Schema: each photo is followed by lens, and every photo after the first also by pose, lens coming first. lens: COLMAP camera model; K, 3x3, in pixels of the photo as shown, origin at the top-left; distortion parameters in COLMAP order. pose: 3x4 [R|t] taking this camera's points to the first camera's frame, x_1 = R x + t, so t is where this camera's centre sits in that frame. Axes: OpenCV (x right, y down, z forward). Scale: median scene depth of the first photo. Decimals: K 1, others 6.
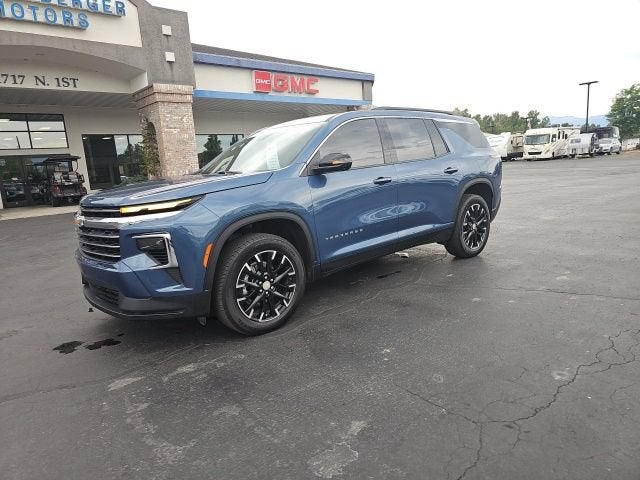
lens RADIAL K [[428.7, 0, 312.5], [0, 428.7, 243.3], [0, 0, 1]] dist [0.062543, -0.055534]
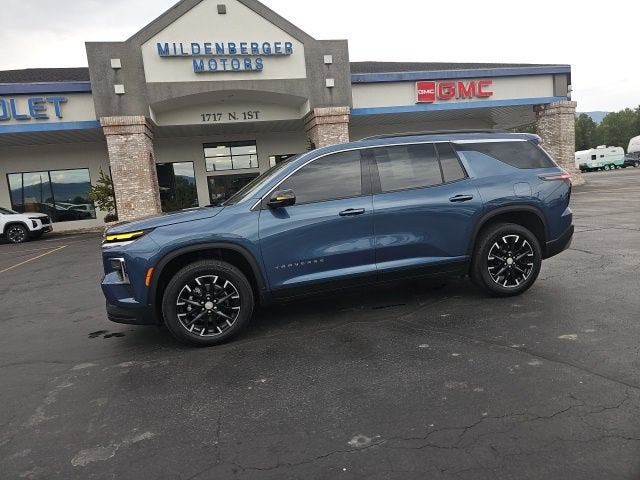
lens RADIAL K [[429.8, 0, 309.9], [0, 429.8, 236.9], [0, 0, 1]] dist [0.062514, -0.055993]
pose [[0.882356, 0.040482, -0.468838, 0.190768], [-0.053390, 0.998472, -0.014266, -0.023940], [0.467544, 0.037619, 0.883169, 0.024443]]
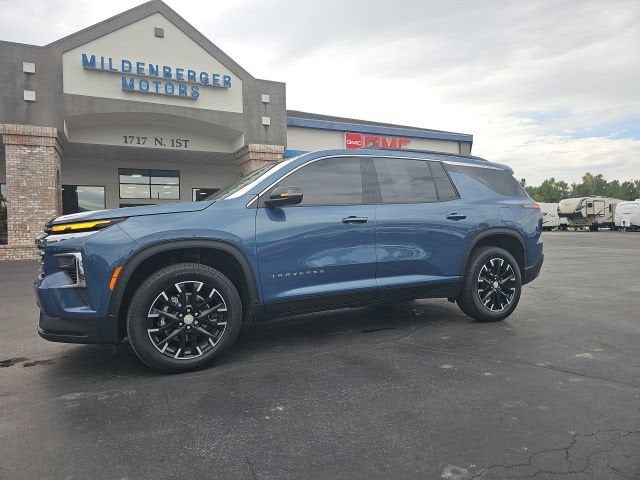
lens RADIAL K [[426.5, 0, 318.3], [0, 426.5, 232.6], [0, 0, 1]] dist [0.058374, -0.052155]
pose [[0.966321, 0.046766, -0.253056, 0.110304], [-0.087569, 0.984422, -0.152463, 0.008725], [0.241983, 0.169488, 0.955363, 0.041620]]
